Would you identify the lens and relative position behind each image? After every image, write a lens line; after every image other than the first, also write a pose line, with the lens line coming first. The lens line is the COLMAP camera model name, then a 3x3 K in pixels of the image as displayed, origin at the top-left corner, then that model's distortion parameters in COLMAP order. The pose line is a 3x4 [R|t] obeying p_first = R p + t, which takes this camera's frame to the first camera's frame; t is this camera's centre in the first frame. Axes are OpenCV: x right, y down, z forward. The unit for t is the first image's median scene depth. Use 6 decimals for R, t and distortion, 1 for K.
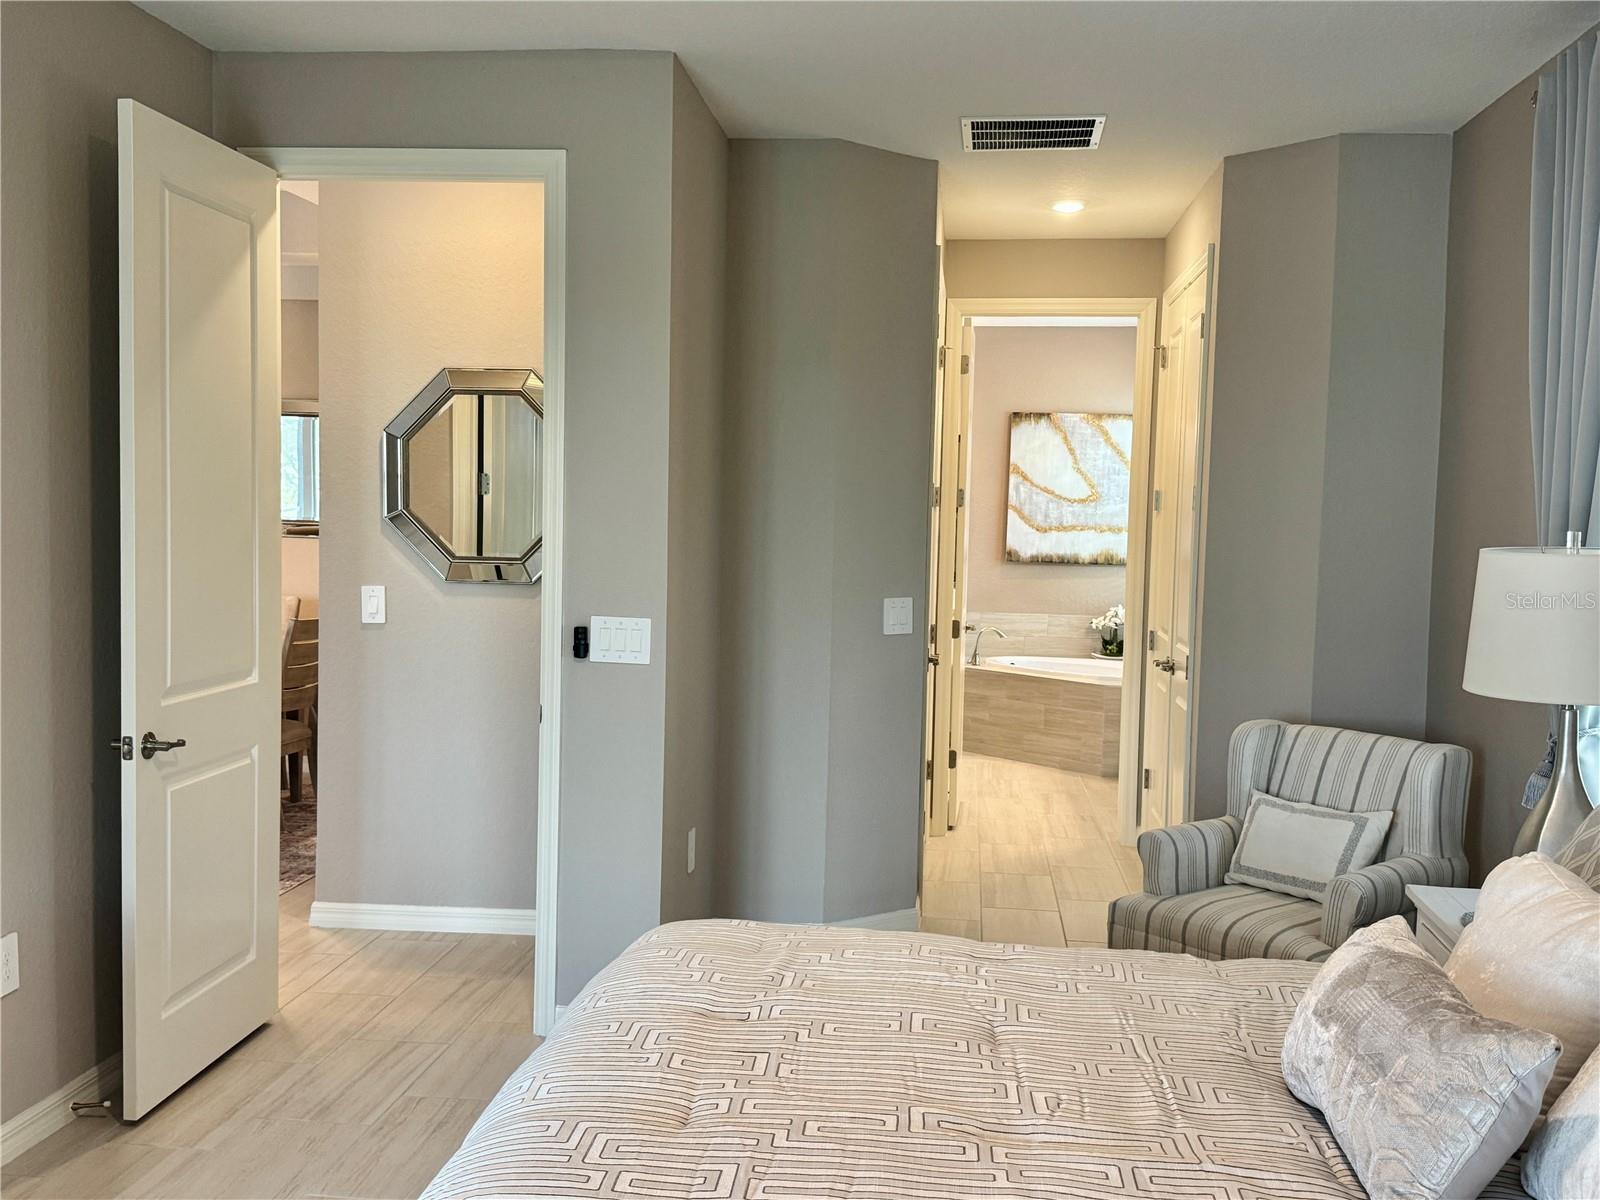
lens RADIAL K [[1558.0, 0, 801.7], [0, 1558.0, 608.5], [0, 0, 1]] dist [0.207316, -0.460530]
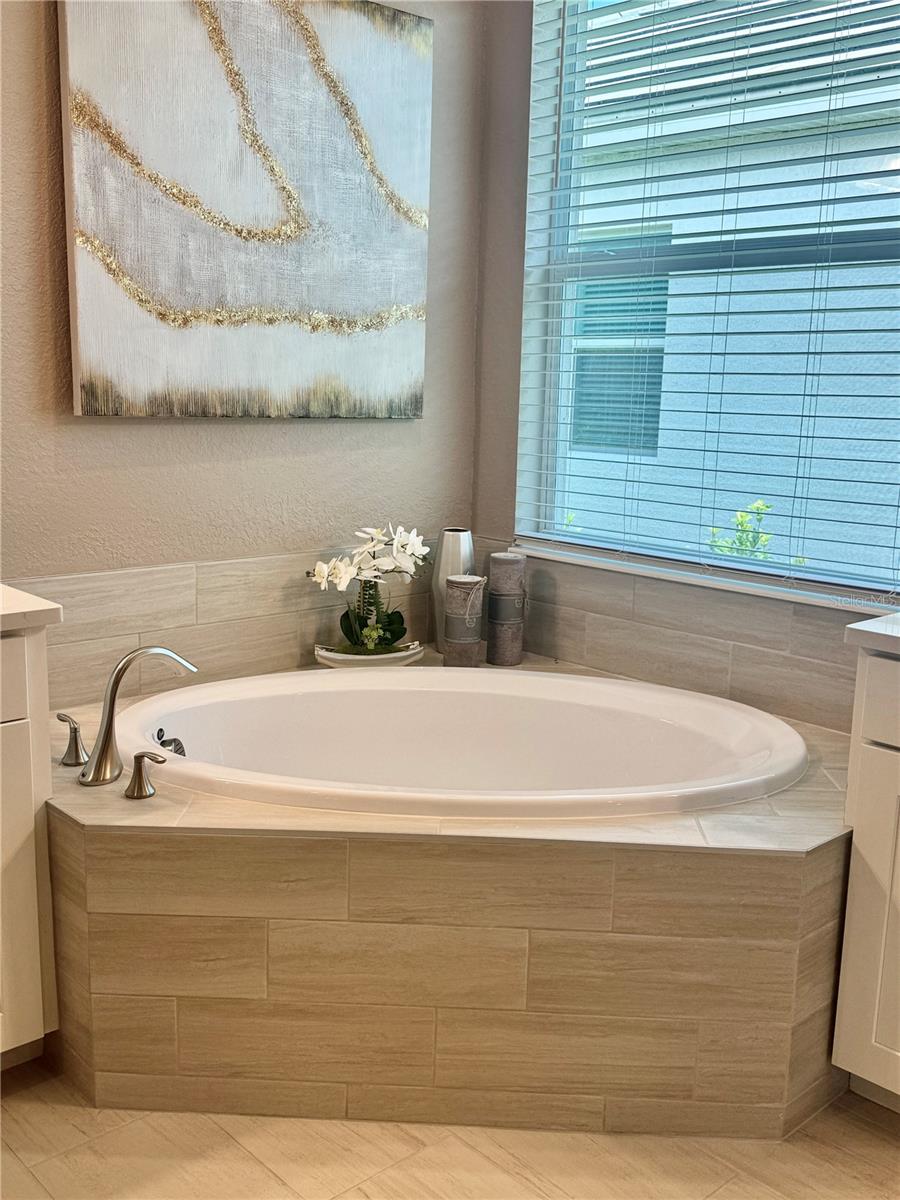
lens RADIAL K [[1168.5, 0, 445.1], [0, 1168.5, 599.0], [0, 0, 1]] dist [0.207316, -0.460530]
pose [[0.662649, -0.146192, 0.734523, -0.003647], [0.040261, 0.986299, 0.159981, -0.029116], [-0.747847, -0.076438, 0.659455, 0.785882]]
